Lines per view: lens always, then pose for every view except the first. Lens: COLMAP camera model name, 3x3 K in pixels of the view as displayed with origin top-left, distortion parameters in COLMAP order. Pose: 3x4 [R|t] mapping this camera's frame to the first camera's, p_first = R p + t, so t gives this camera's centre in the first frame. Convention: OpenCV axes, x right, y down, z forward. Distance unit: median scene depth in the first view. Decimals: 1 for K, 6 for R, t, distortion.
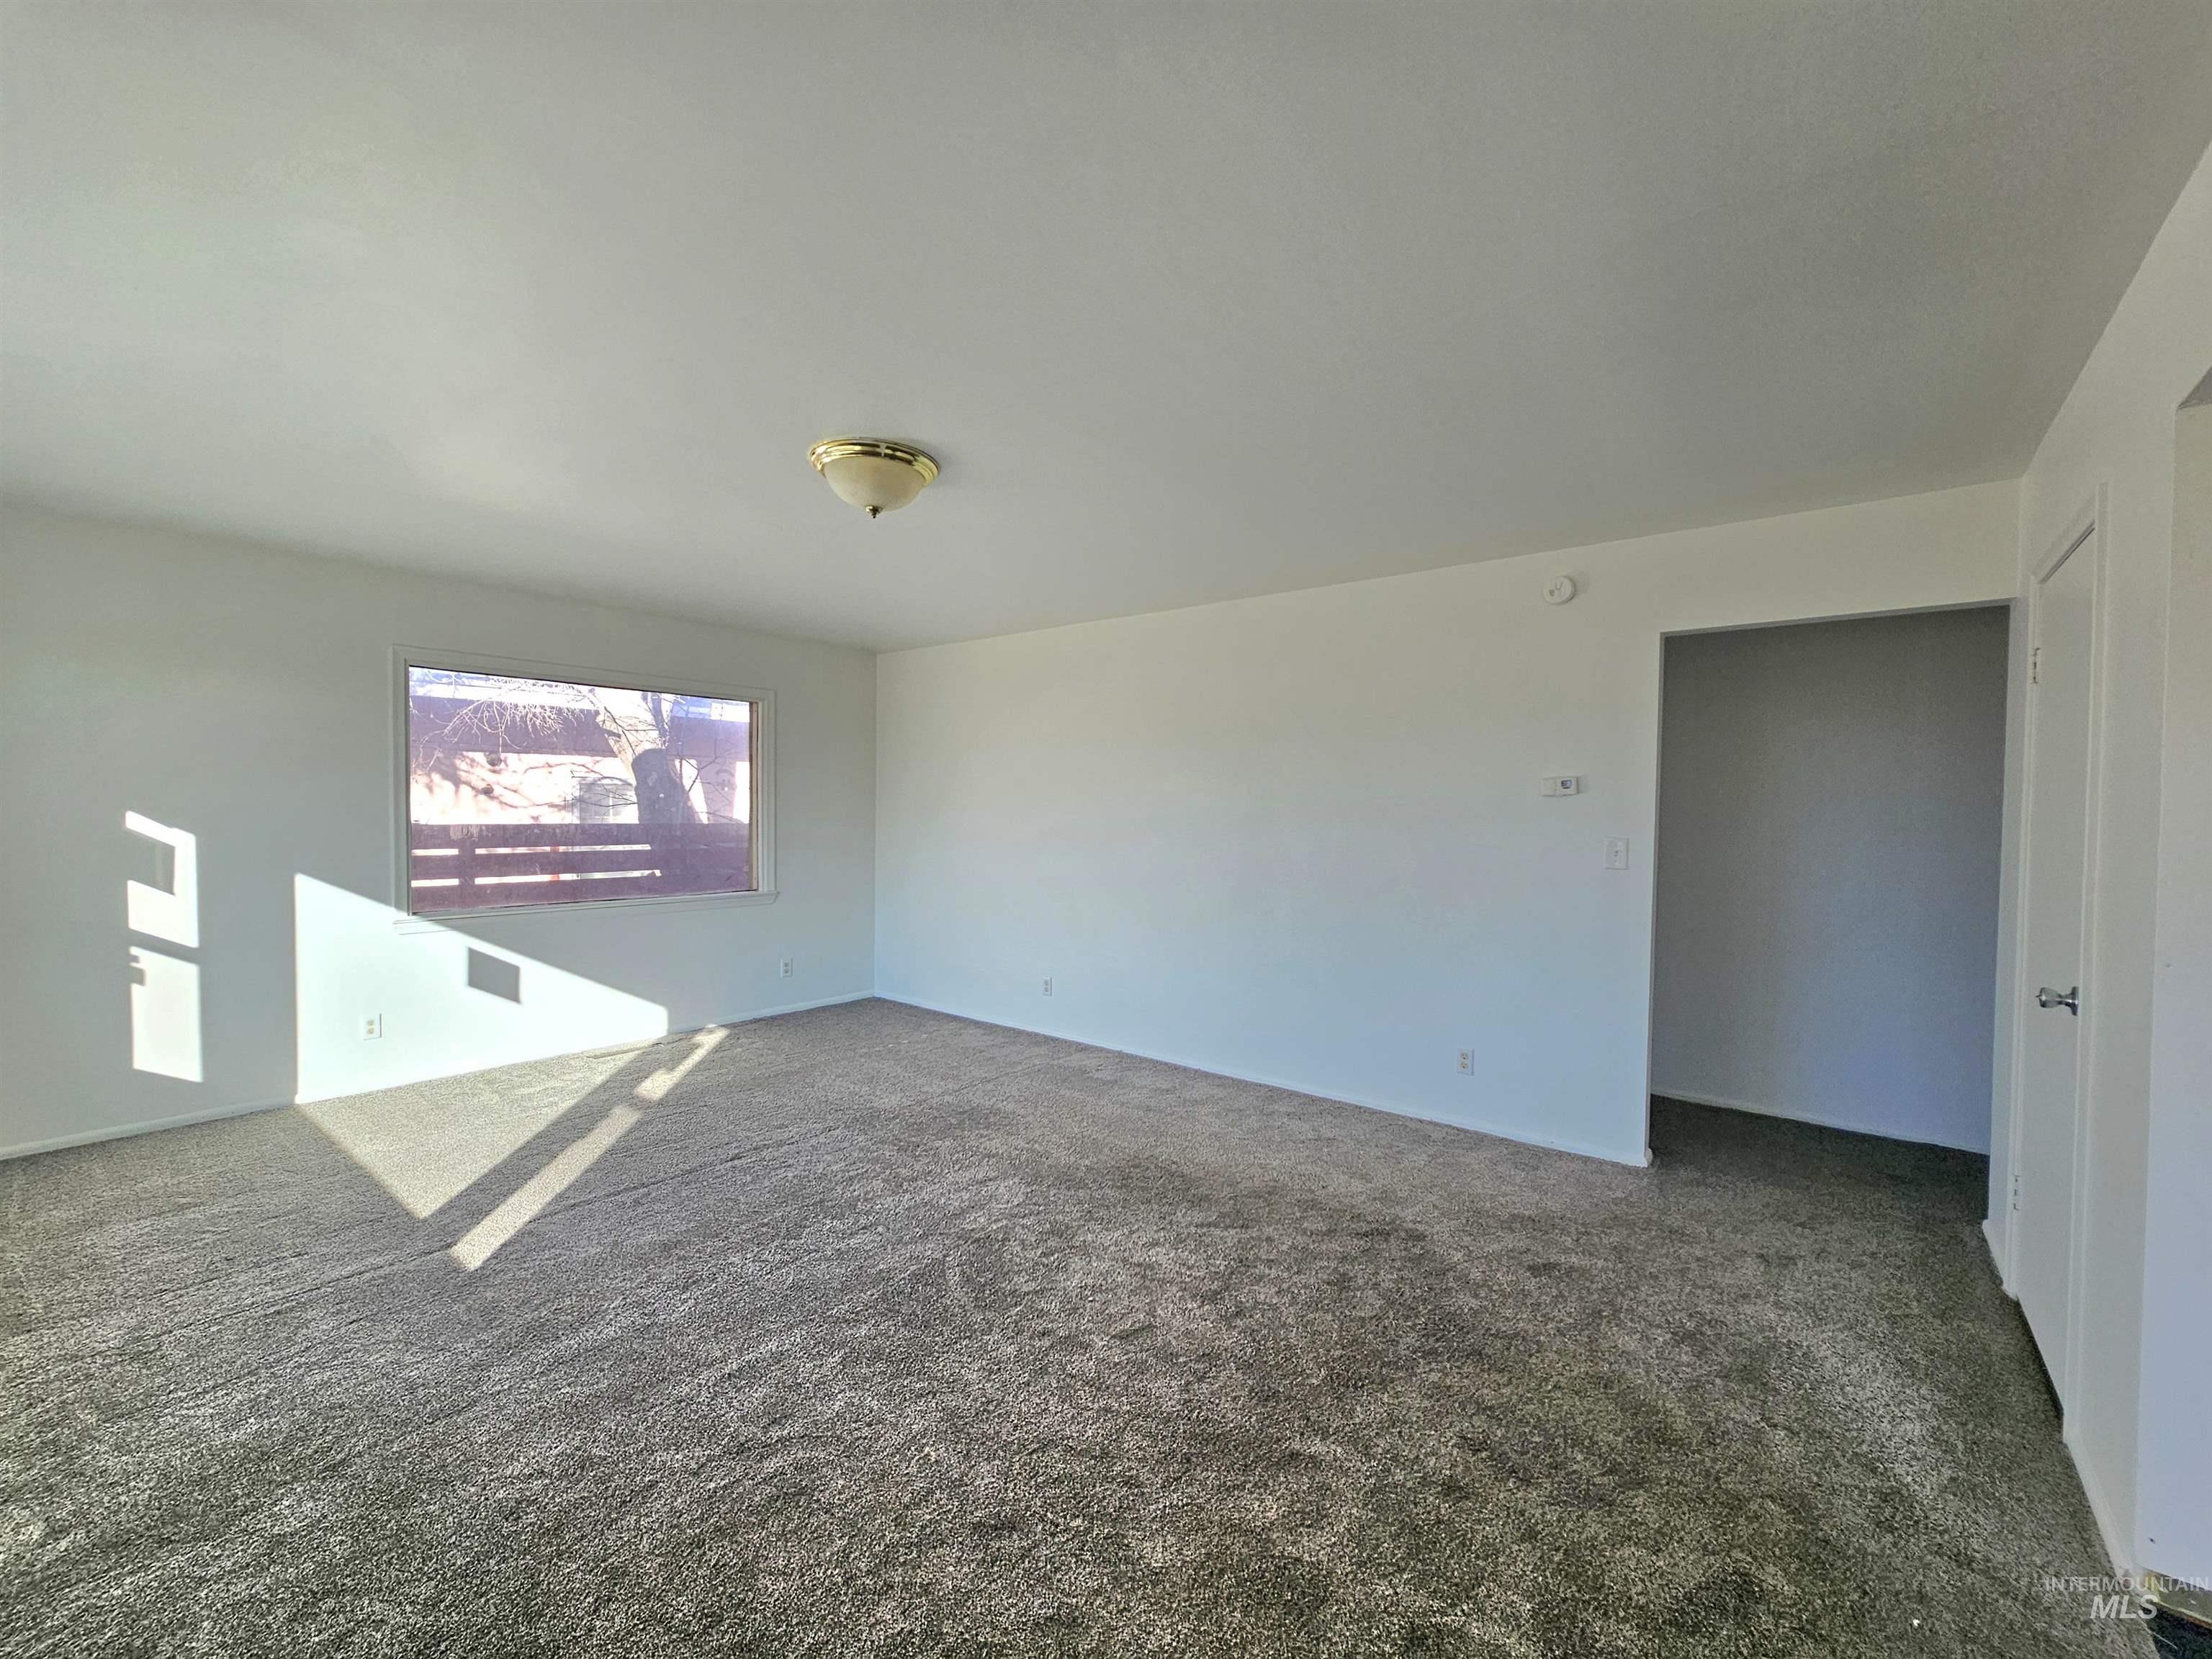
lens RADIAL K [[903.2, 0, 1106.6], [0, 903.2, 839.4], [0, 0, 1]] dist [0.001077, 0.000606]
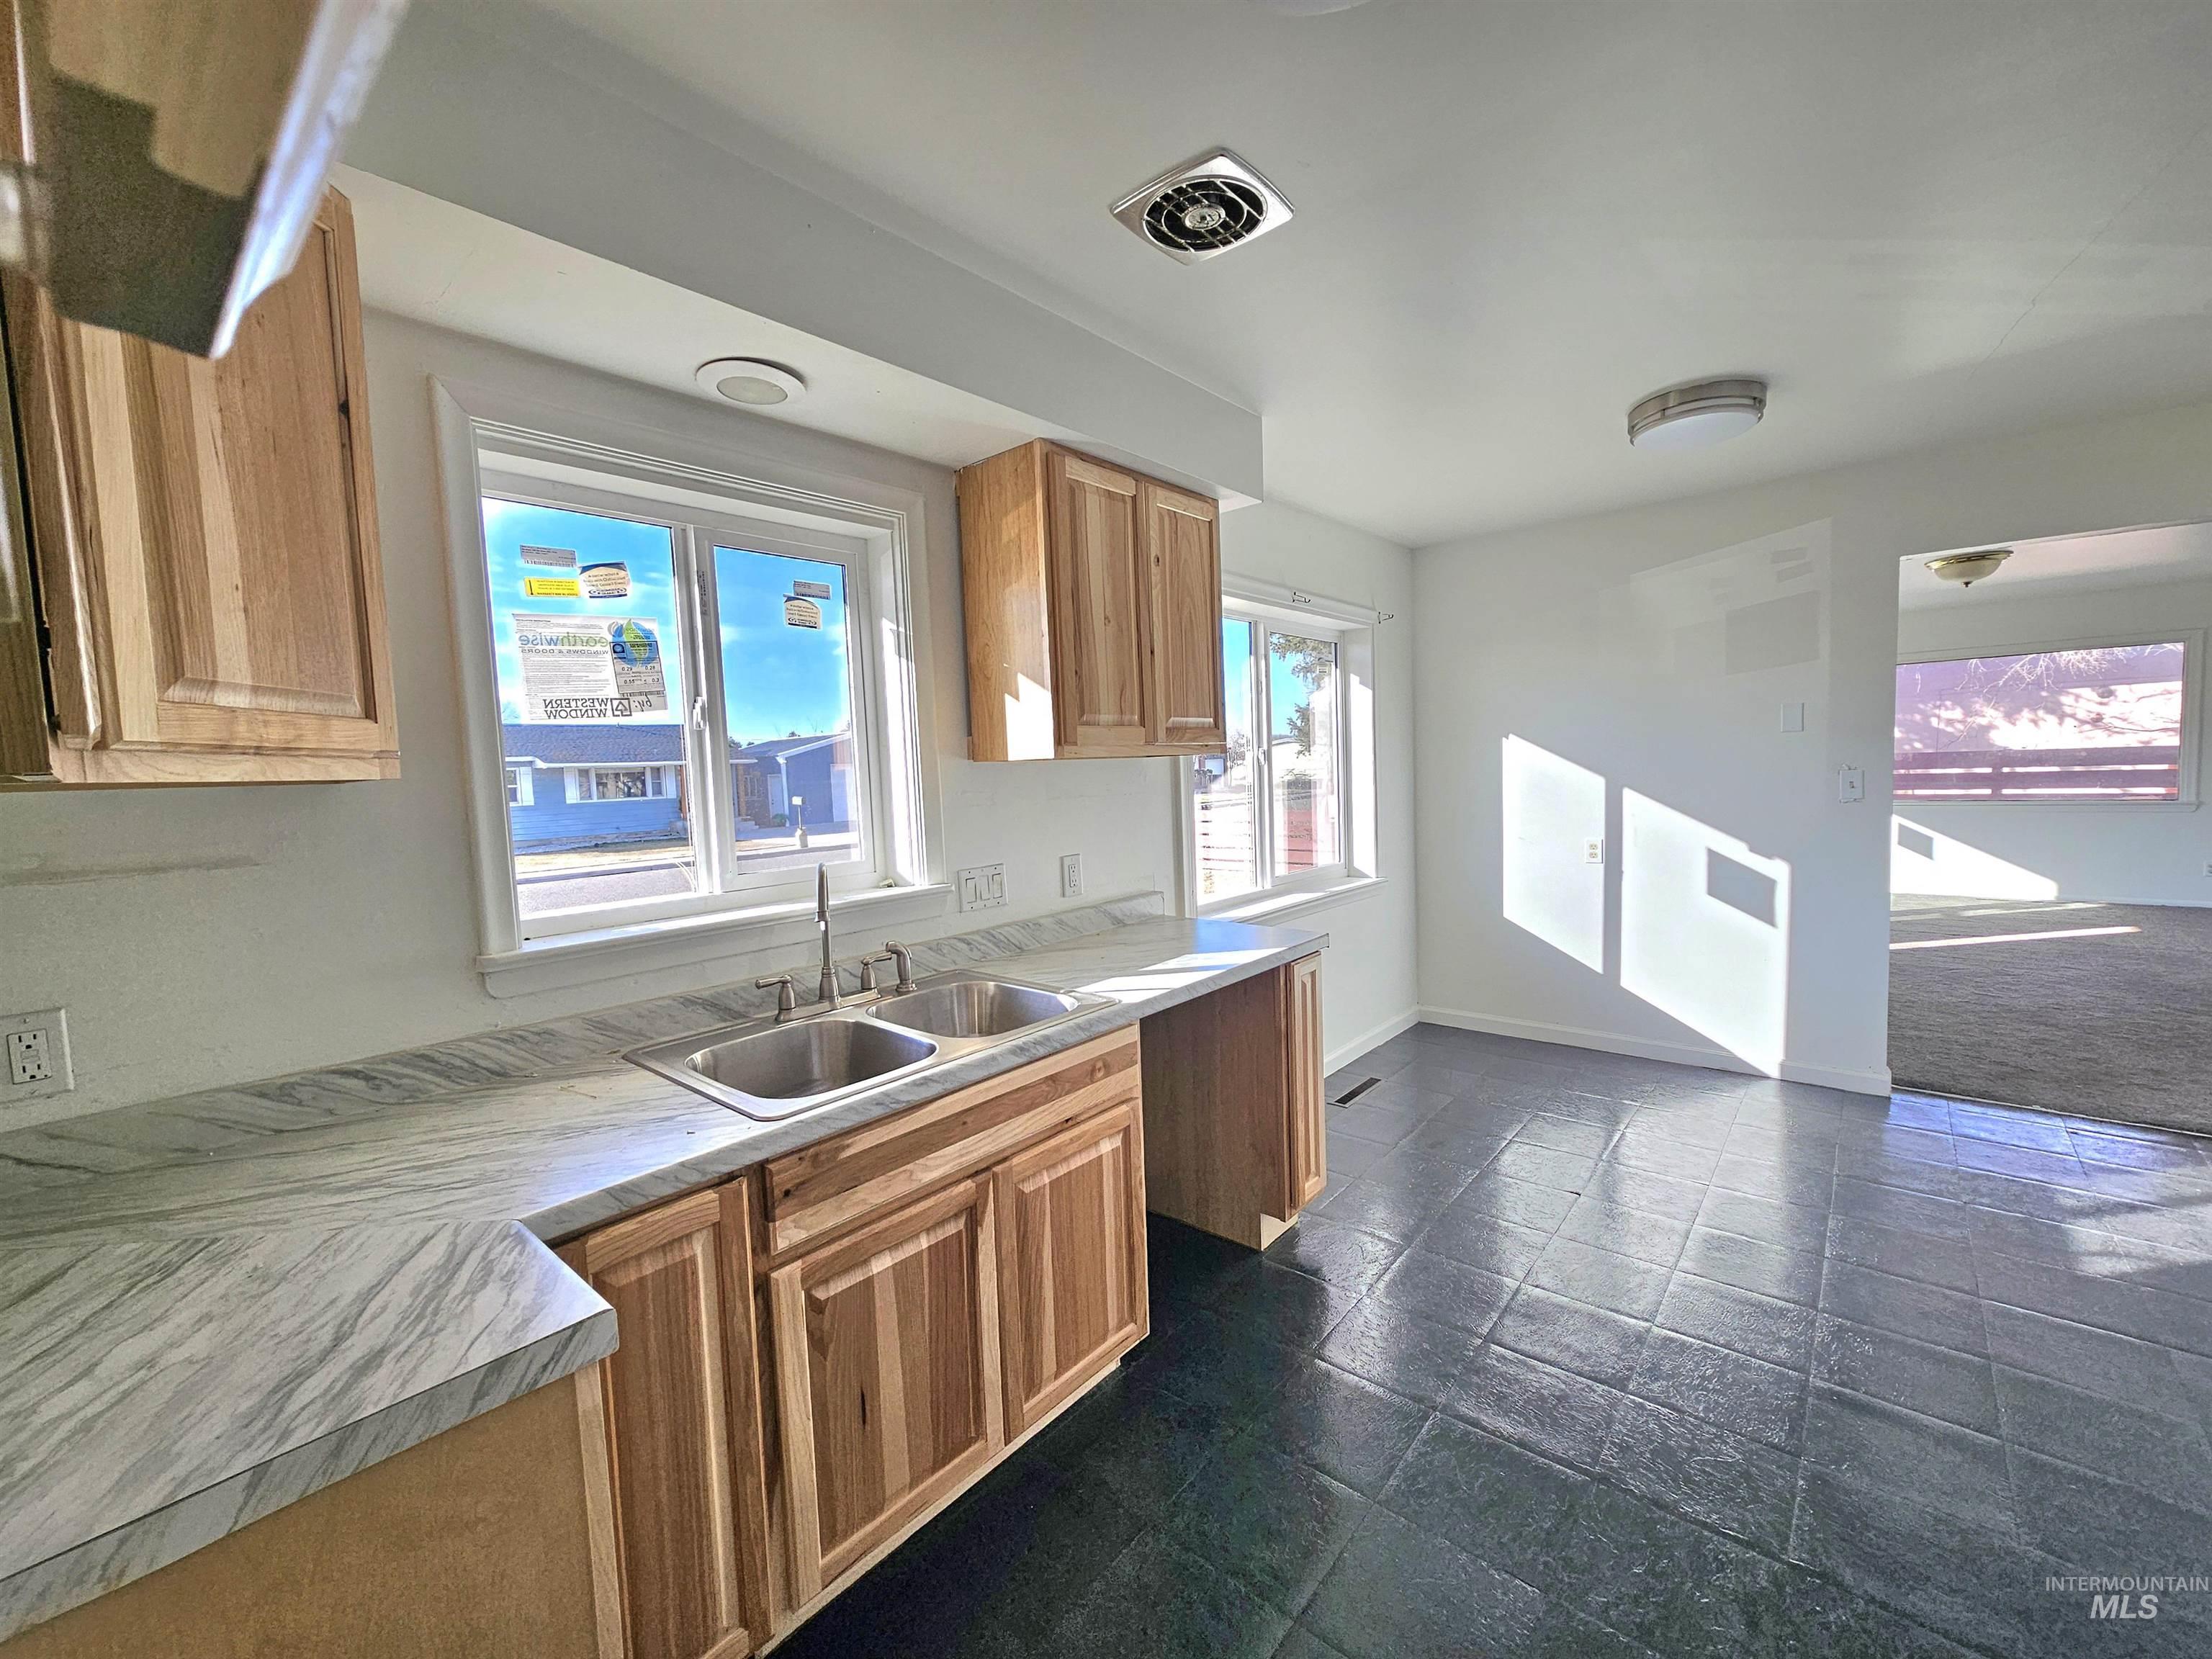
lens RADIAL K [[903.2, 0, 1110.1], [0, 903.2, 829.7], [0, 0, 1]] dist [0.001077, 0.000606]
pose [[-0.038810, 0.059910, -0.997449, 1.234477], [0.005869, 0.998198, 0.059727, 0.022538], [0.999229, -0.003536, -0.039092, -0.517077]]
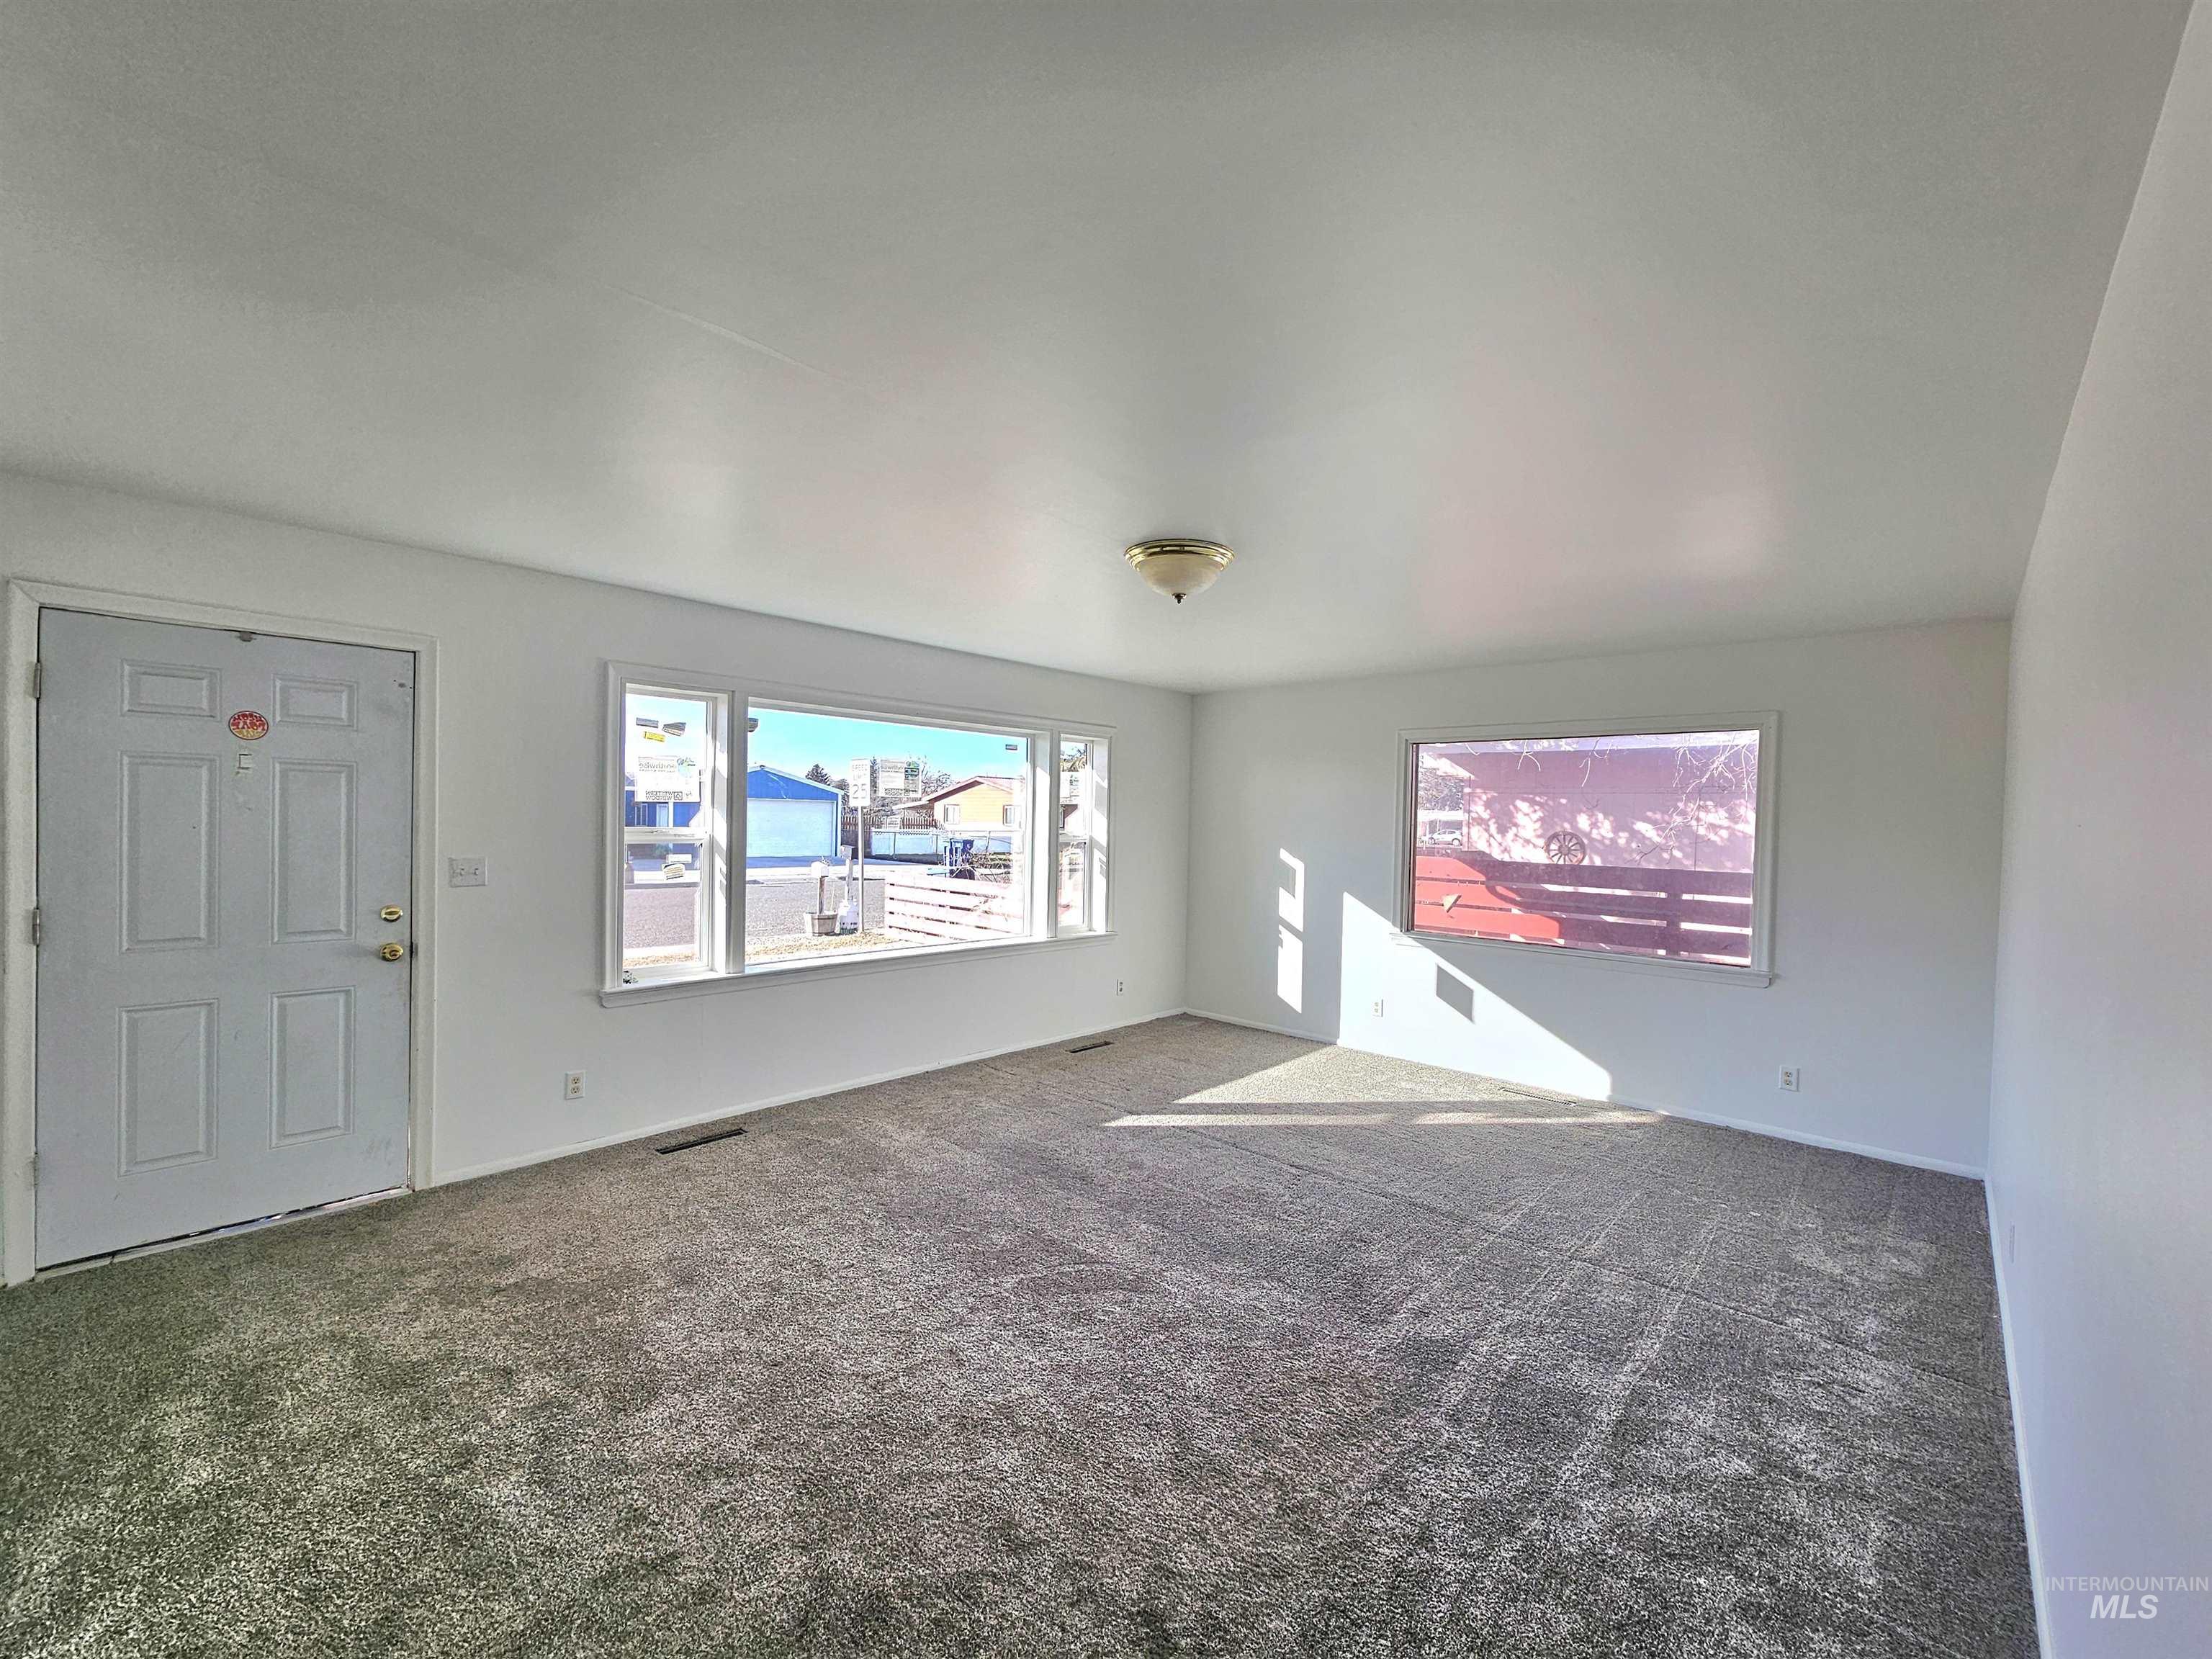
lens RADIAL K [[903.2, 0, 1119.3], [0, 903.2, 833.6], [0, 0, 1]] dist [0.001077, 0.000606]
pose [[-0.065875, 0.004262, -0.997819, 0.621340], [-0.058109, 0.998277, 0.008101, -0.049204], [0.996134, 0.058516, -0.065514, 0.711111]]
